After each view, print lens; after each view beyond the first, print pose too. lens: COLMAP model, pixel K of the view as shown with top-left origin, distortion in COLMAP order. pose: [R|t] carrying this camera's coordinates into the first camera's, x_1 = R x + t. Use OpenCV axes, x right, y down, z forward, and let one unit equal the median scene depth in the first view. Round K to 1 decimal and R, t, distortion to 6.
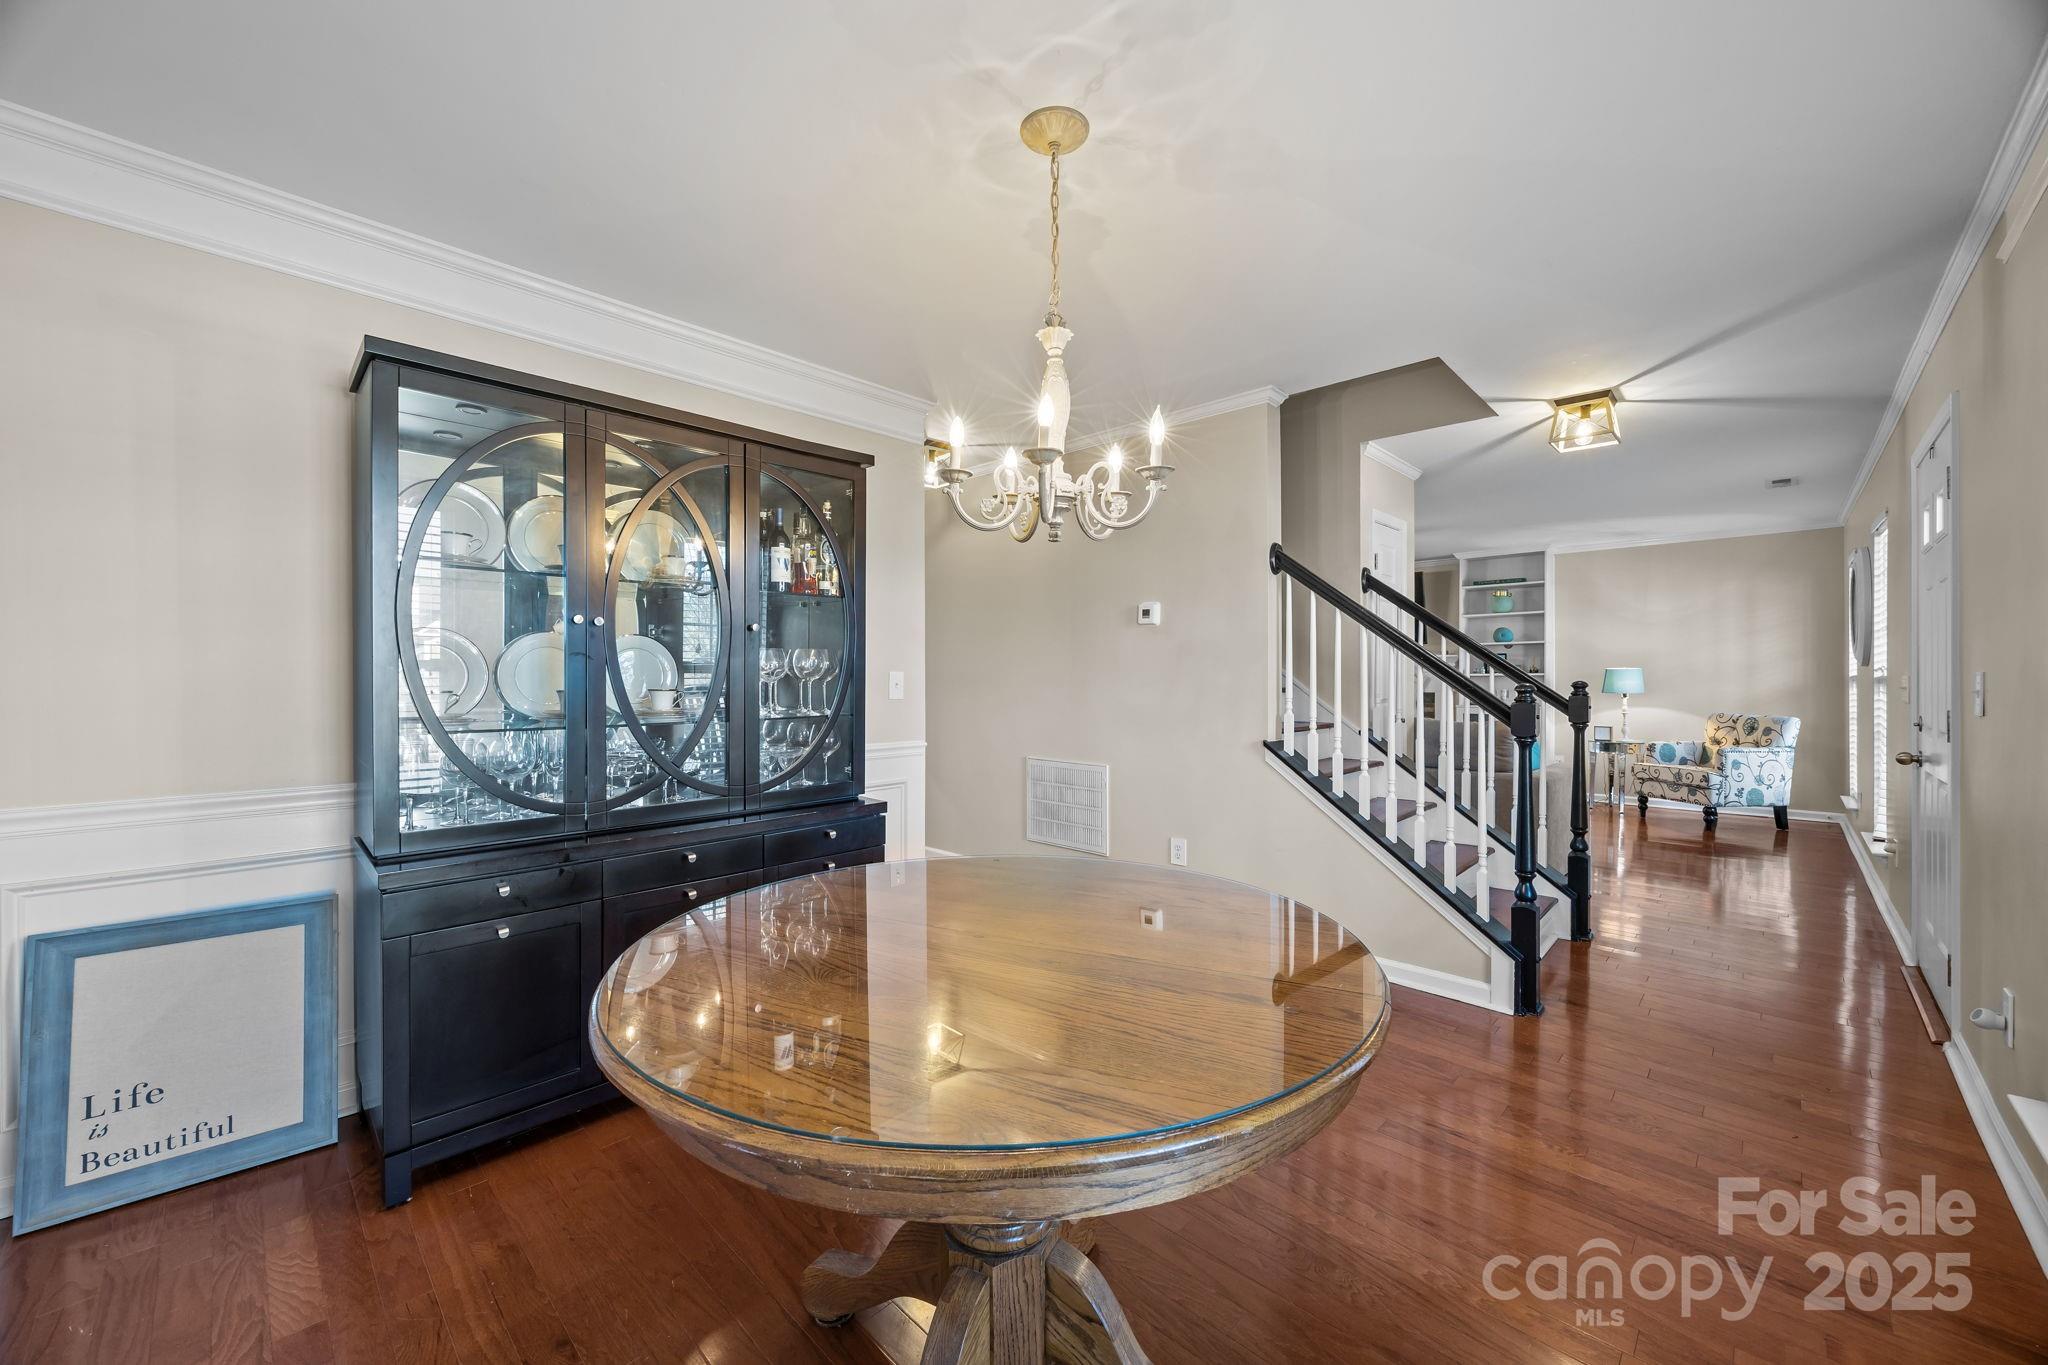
lens RADIAL K [[786.2, 0, 1015.4], [0, 786.2, 685.4], [0, 0, 1]] dist [-0.002535, 0.000303]
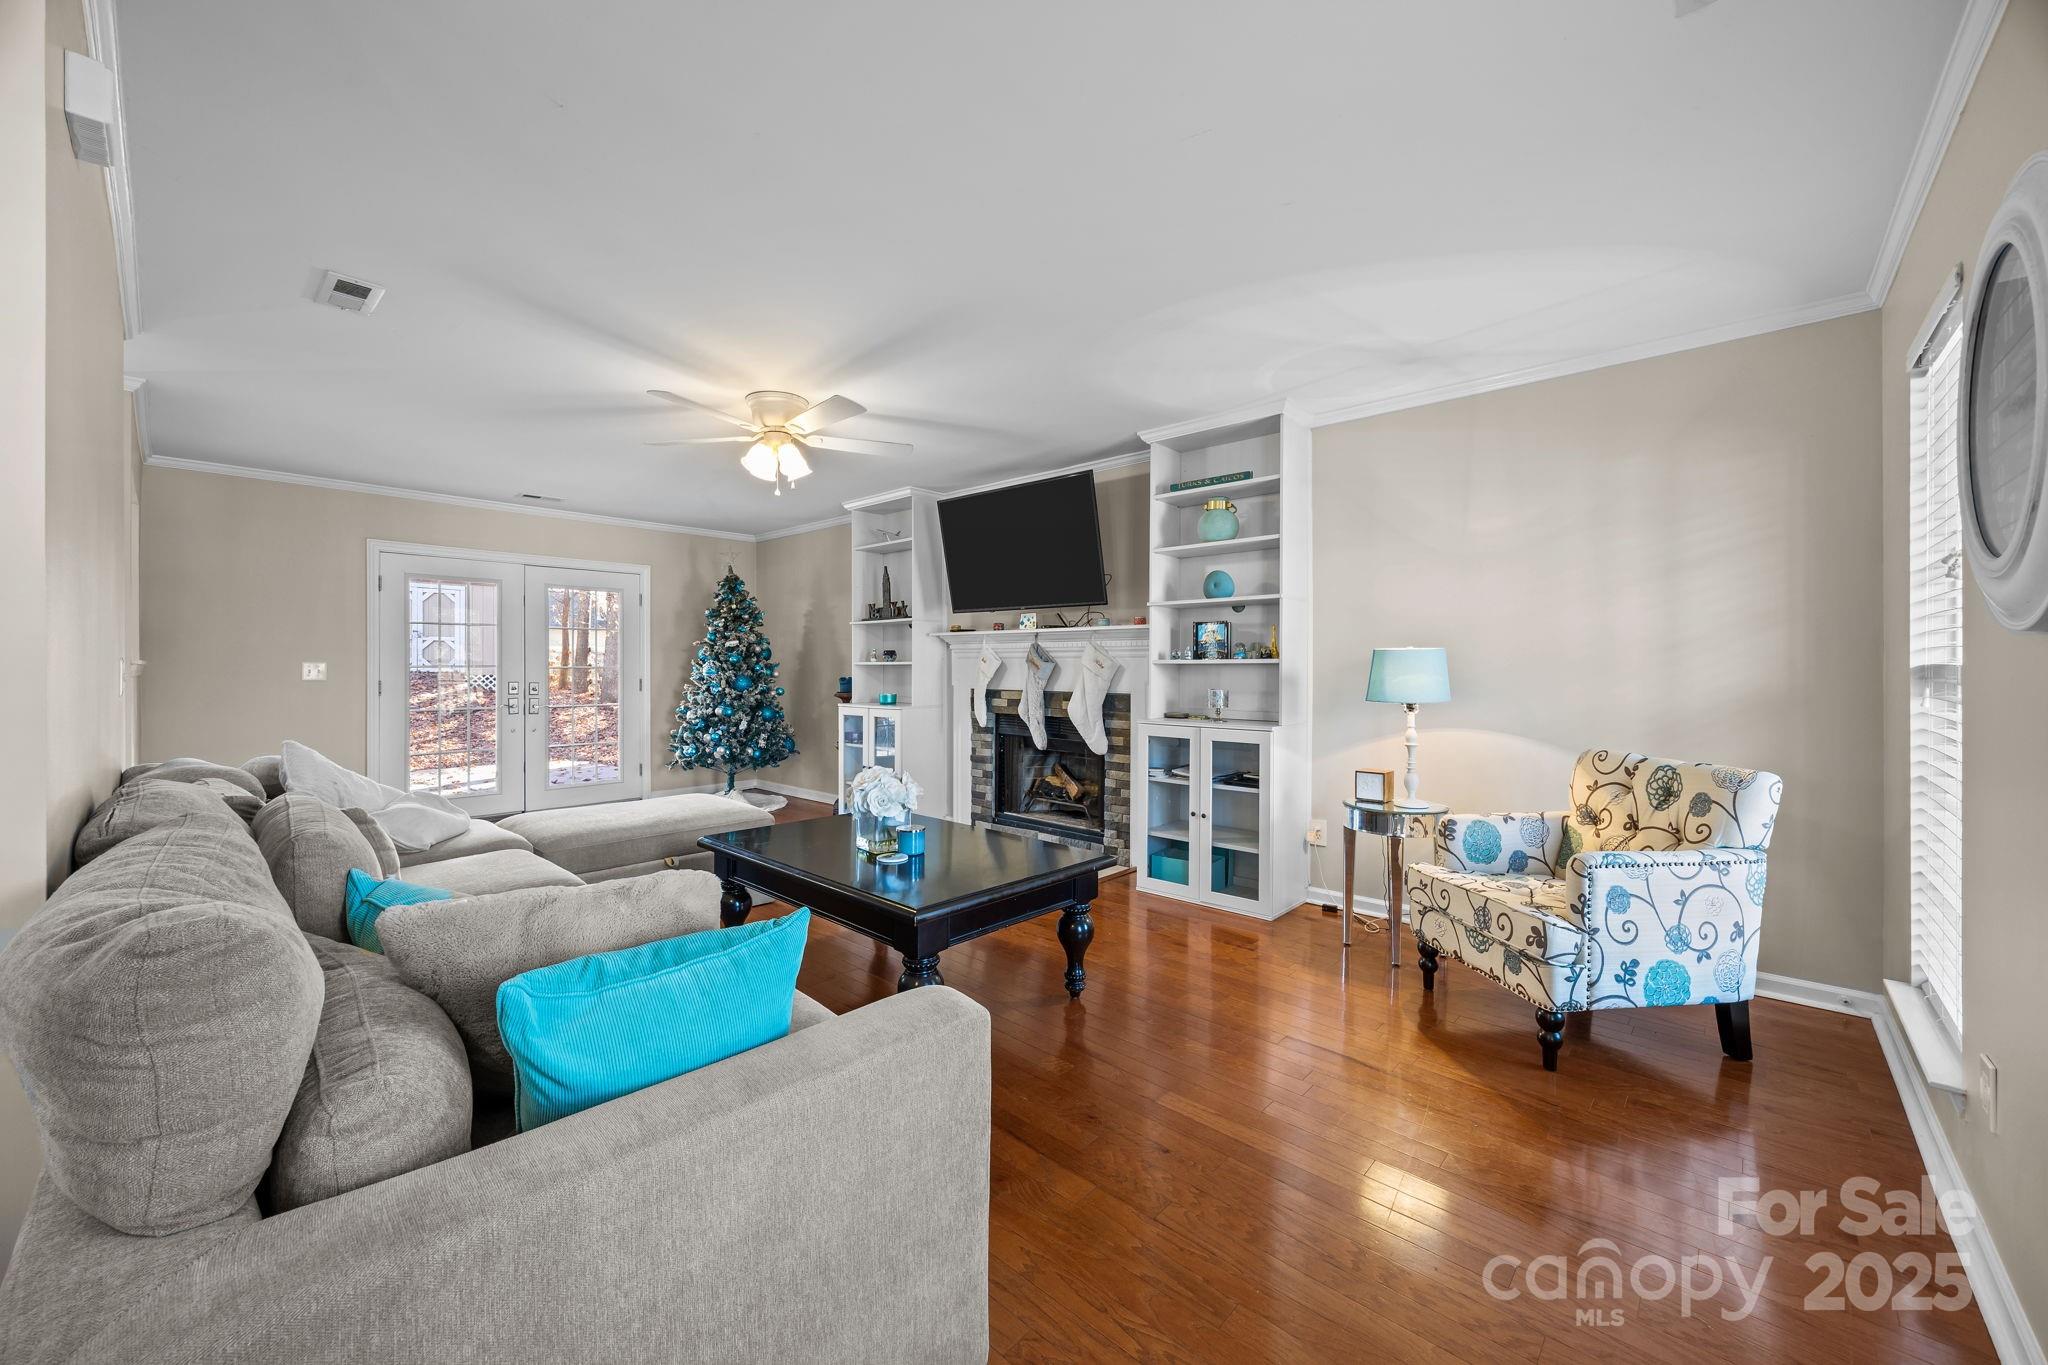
lens RADIAL K [[786.2, 0, 1025.7], [0, 786.2, 670.9], [0, 0, 1]] dist [-0.002535, 0.000303]
pose [[0.999592, -0.000134, 0.028569, 0.596767], [0.000156, 1.000000, -0.000773, -0.009340], [-0.028569, 0.000778, 0.999592, 0.603755]]
